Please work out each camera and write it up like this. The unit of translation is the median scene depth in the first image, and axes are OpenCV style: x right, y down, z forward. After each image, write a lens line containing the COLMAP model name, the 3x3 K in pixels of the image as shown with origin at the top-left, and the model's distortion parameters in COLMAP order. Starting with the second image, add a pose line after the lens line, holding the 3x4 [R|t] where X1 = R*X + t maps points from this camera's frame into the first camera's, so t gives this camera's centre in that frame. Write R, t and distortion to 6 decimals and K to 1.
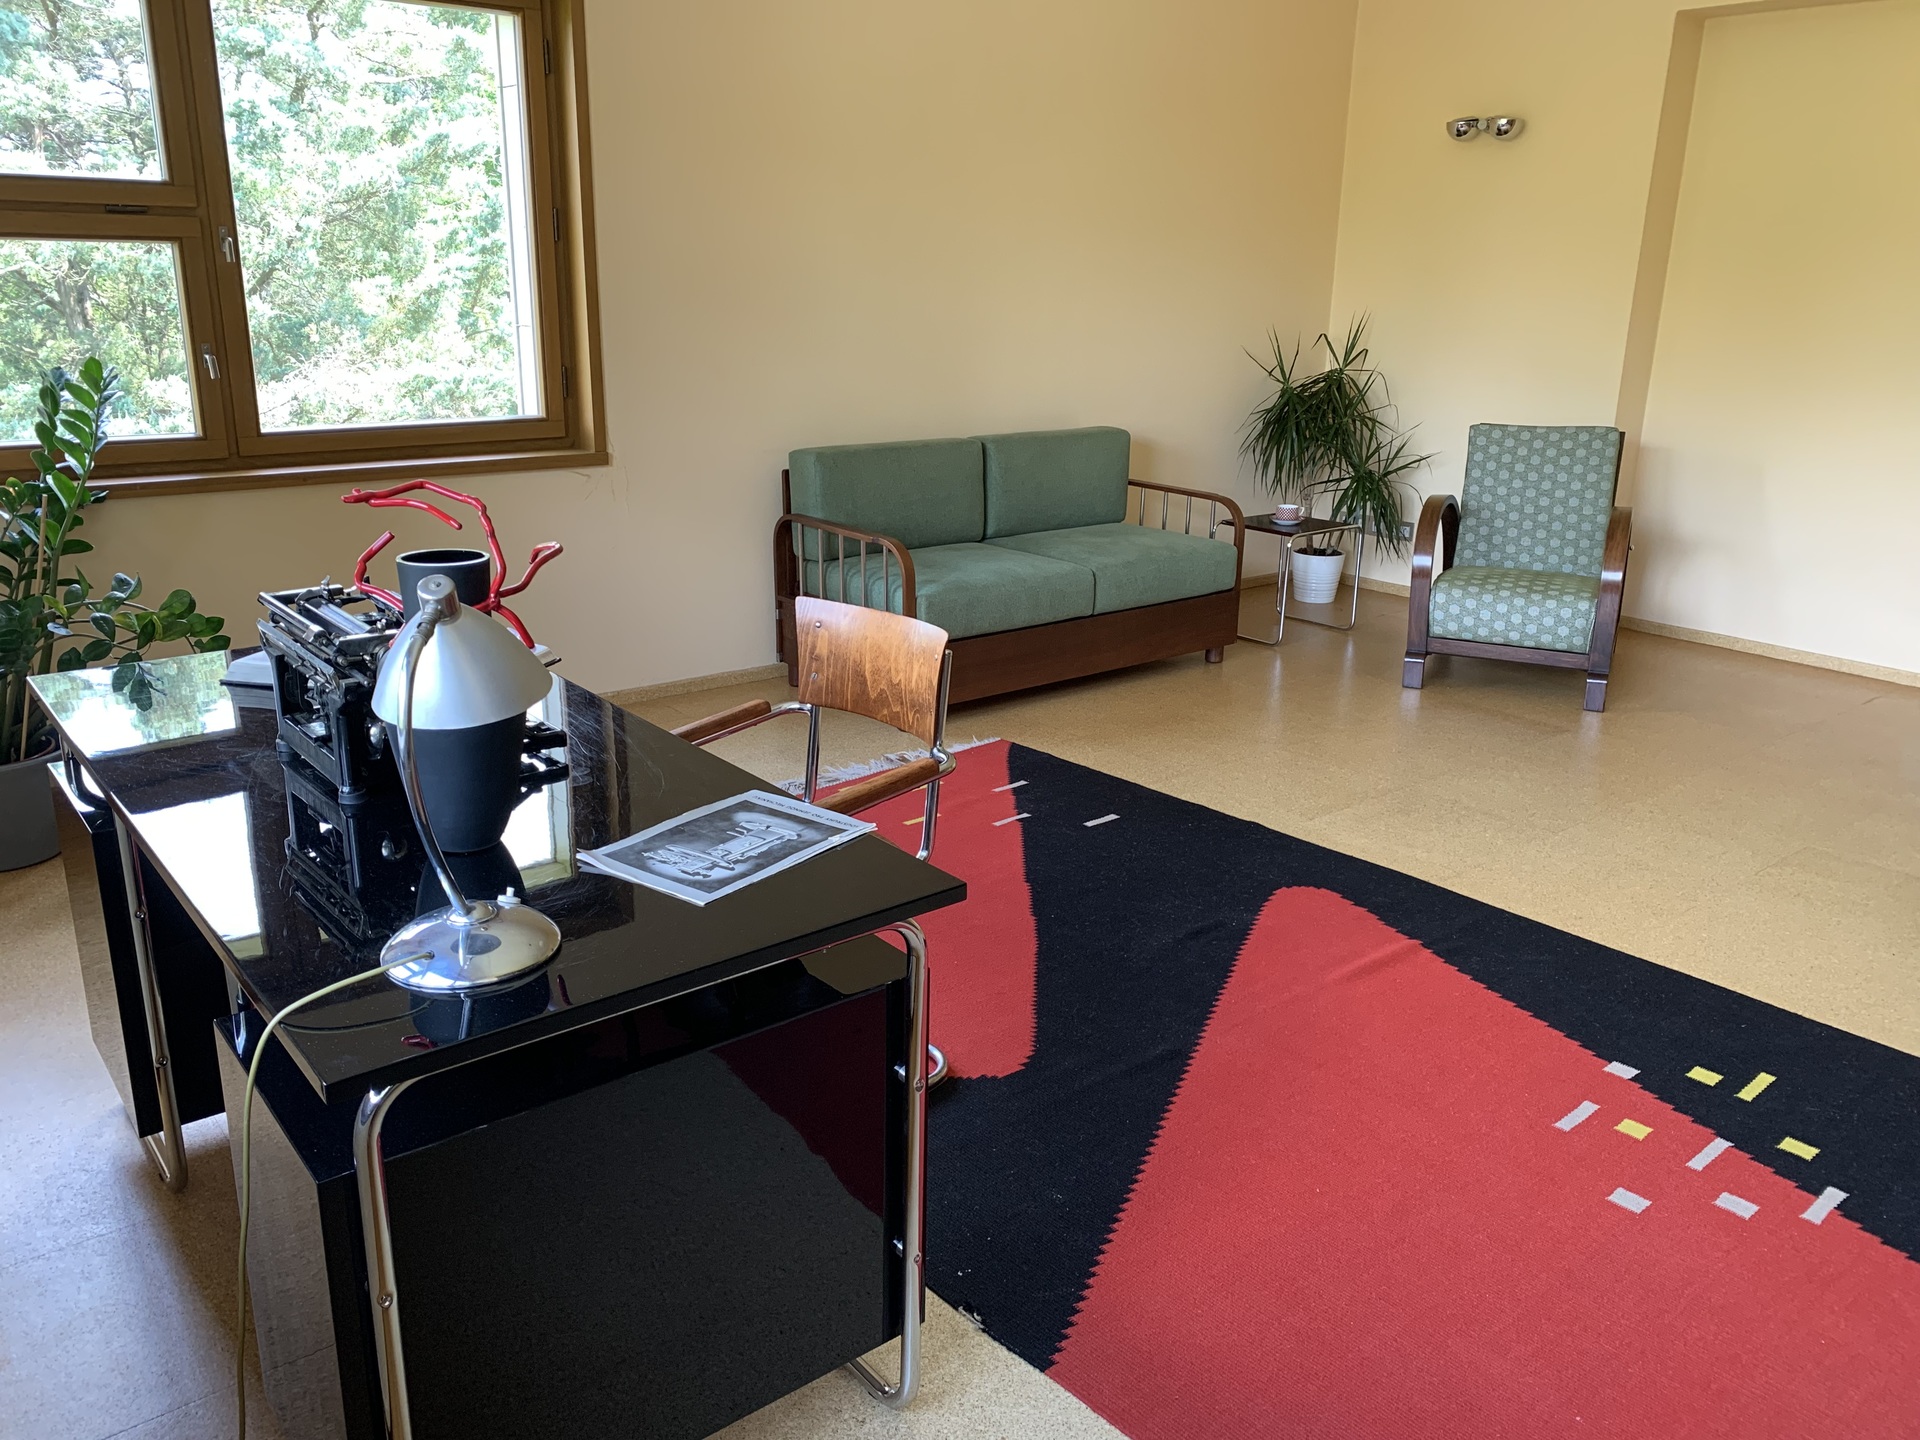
lens RADIAL K [[1471.9, 0, 958.0], [0, 1471.9, 717.5], [0, 0, 1]] dist [0.032572, -0.041355]
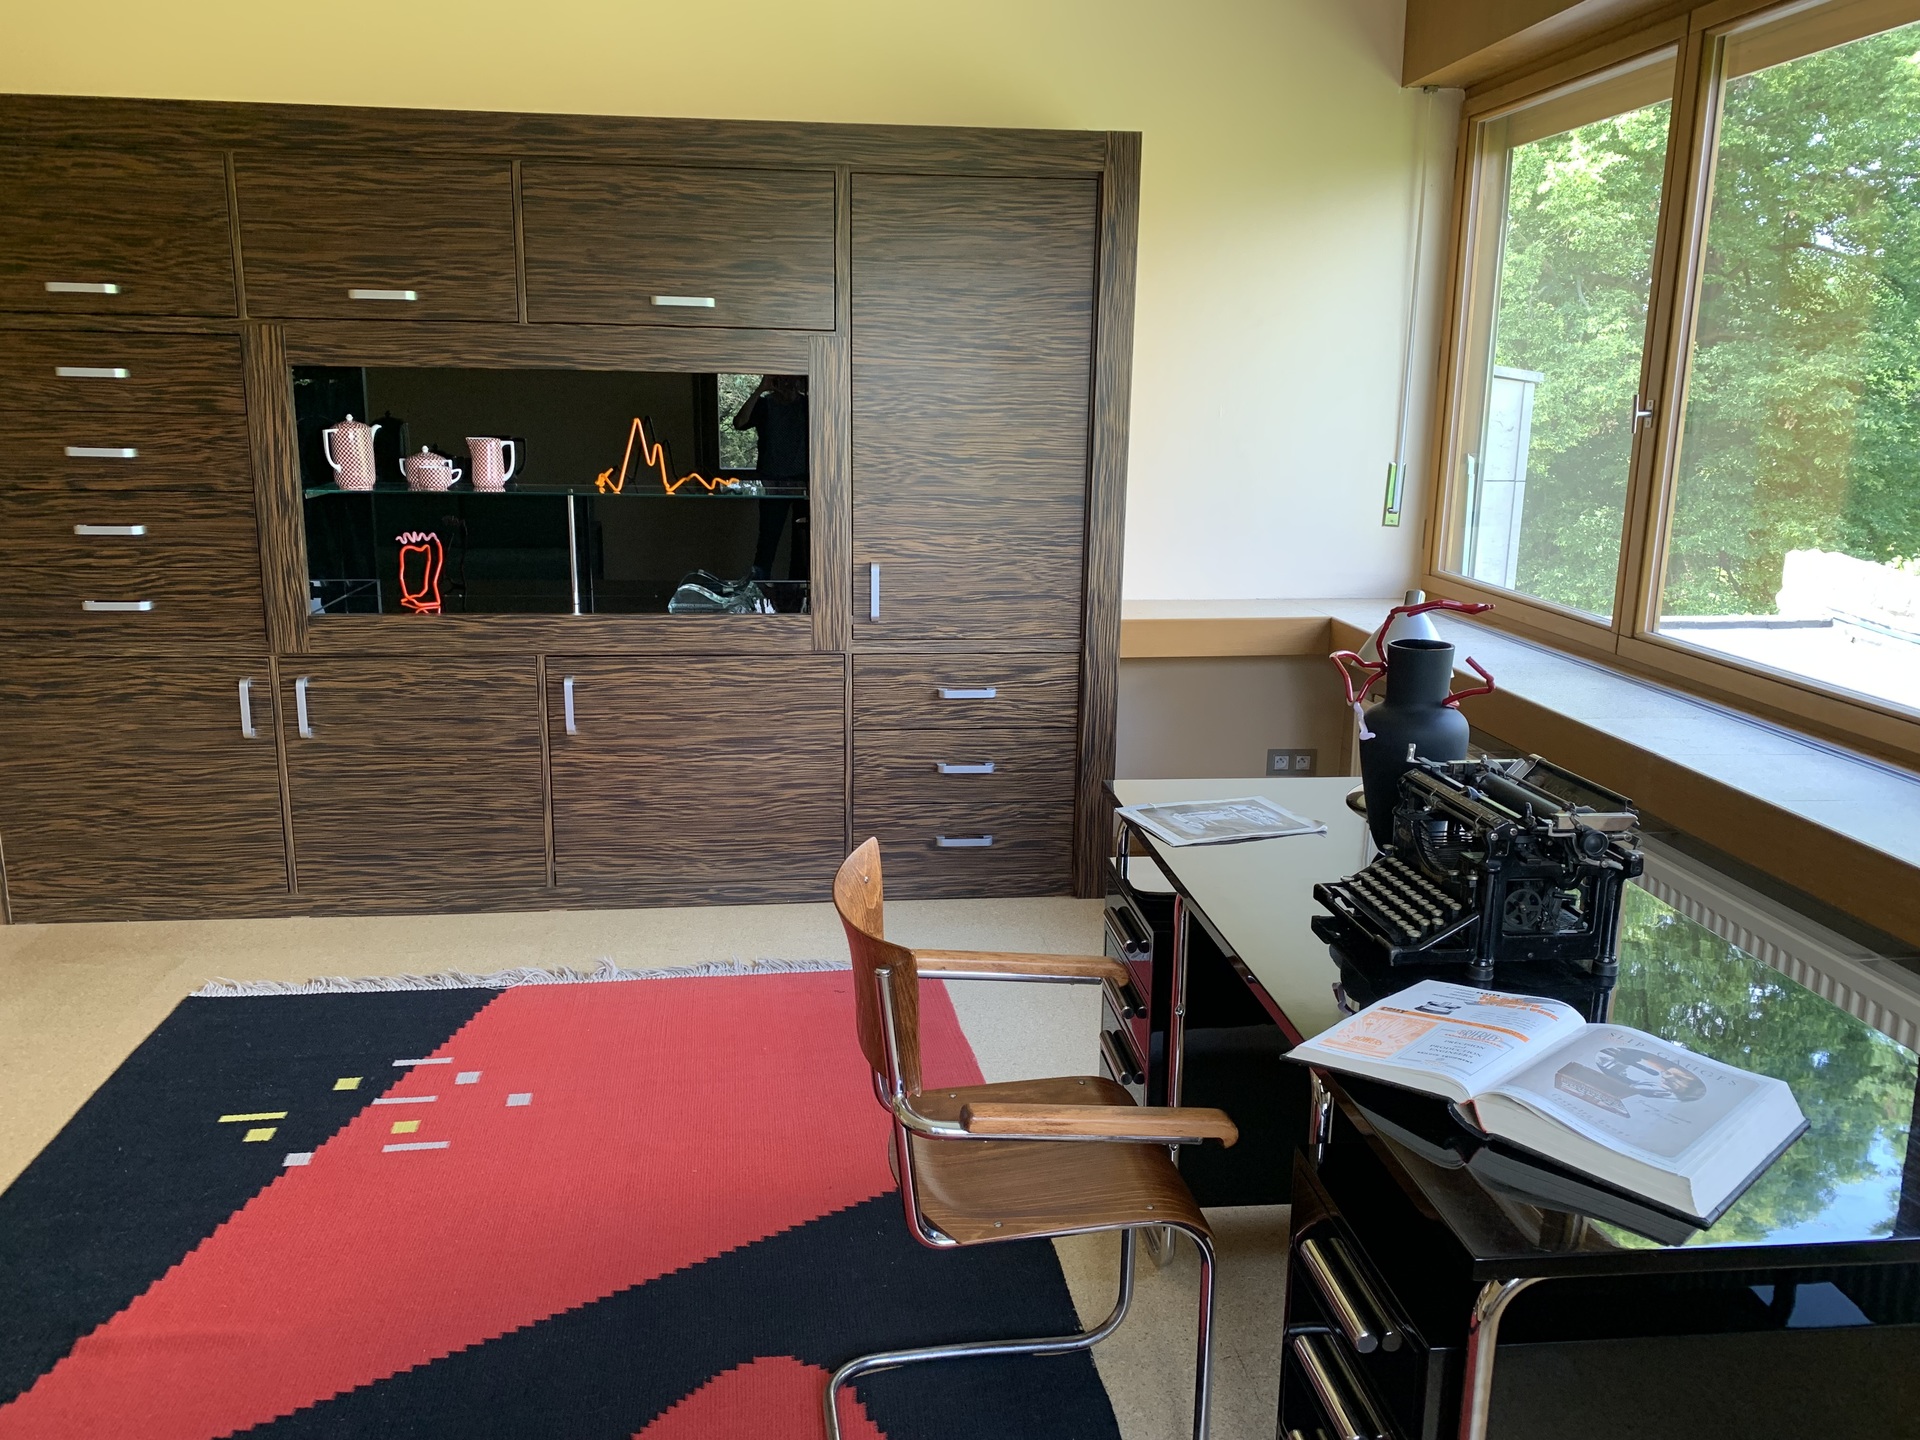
lens RADIAL K [[1471.9, 0, 957.4], [0, 1471.9, 718.6], [0, 0, 1]] dist [0.032572, -0.041355]
pose [[-0.848518, -0.140042, 0.510300, -0.461803], [0.129367, 0.880185, 0.456659, -0.482762], [-0.513110, 0.453499, -0.728736, 1.505560]]
